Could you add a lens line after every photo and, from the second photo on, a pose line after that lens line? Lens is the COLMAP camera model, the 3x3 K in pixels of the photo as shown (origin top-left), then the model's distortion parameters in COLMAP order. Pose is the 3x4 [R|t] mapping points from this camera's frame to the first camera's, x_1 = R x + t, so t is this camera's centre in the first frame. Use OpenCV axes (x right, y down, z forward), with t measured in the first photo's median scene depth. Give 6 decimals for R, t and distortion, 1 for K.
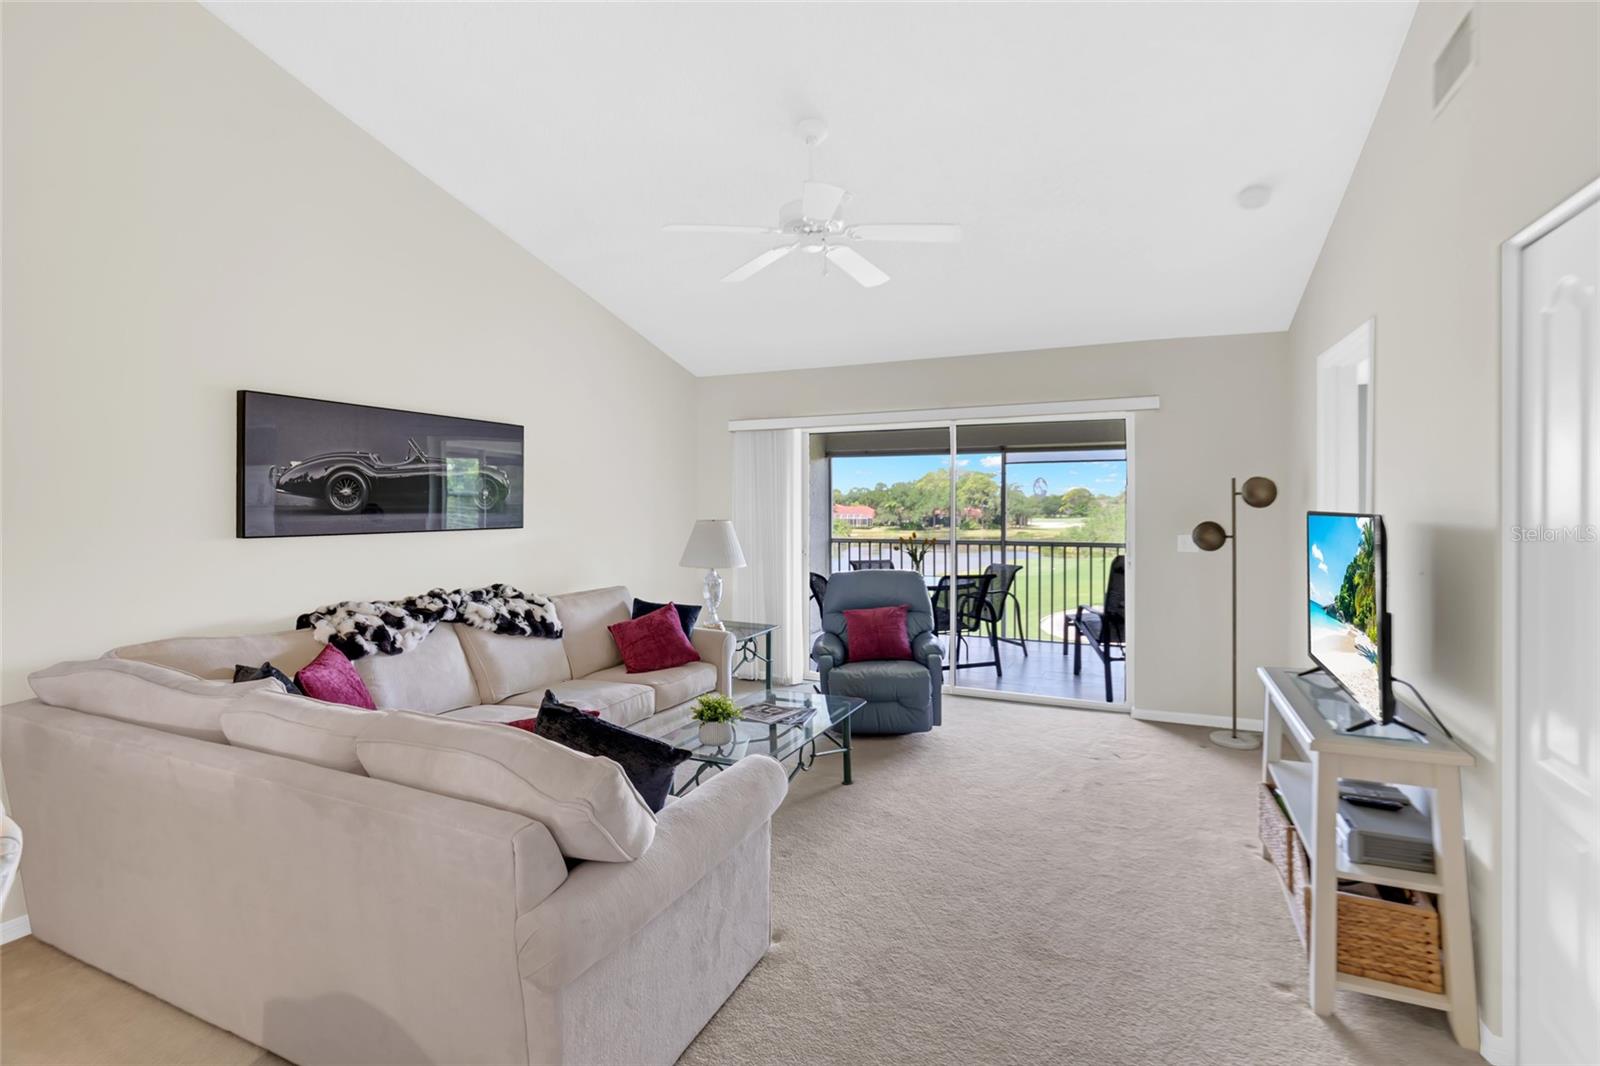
lens RADIAL K [[755.2, 0, 791.3], [0, 755.2, 505.9], [0, 0, 1]] dist [-0.002282, -0.000701]
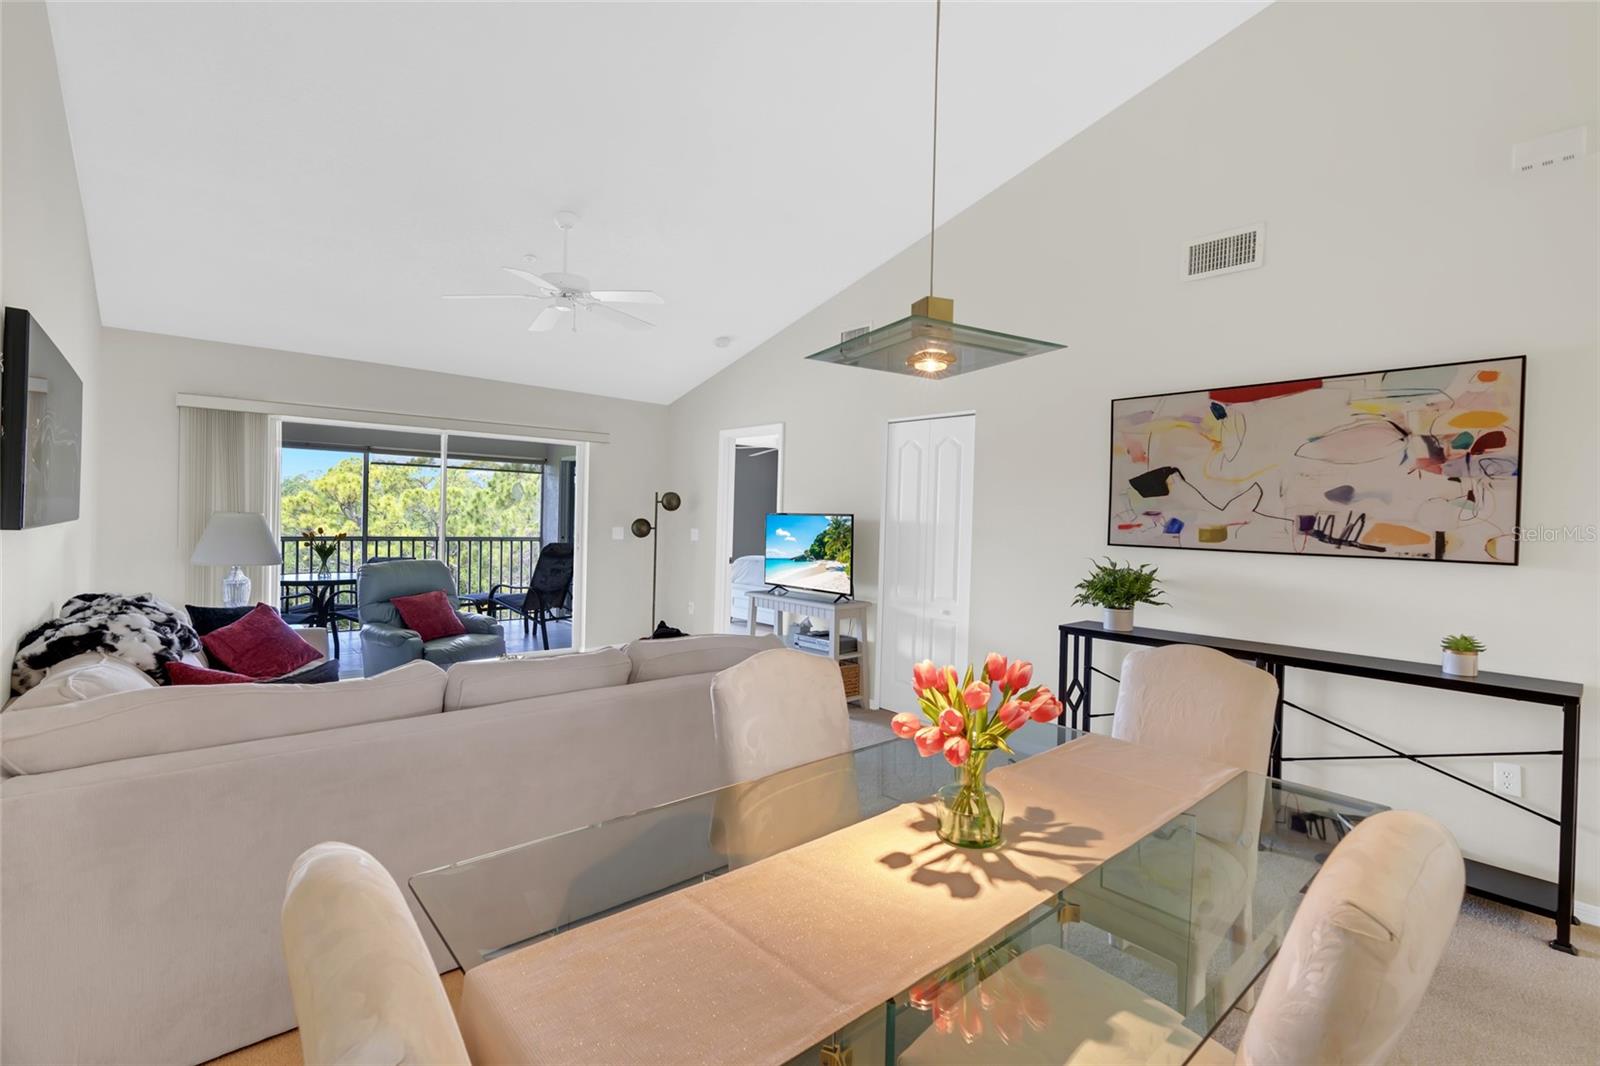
lens RADIAL K [[730.9, 0, 789.0], [0, 730.9, 533.6], [0, 0, 1]] dist [-0.007368, 0.004491]
pose [[0.425217, -0.008567, 0.905051, -0.820451], [-0.026589, 0.999405, 0.021953, 0.011633], [-0.904701, -0.033399, 0.424736, 0.073538]]
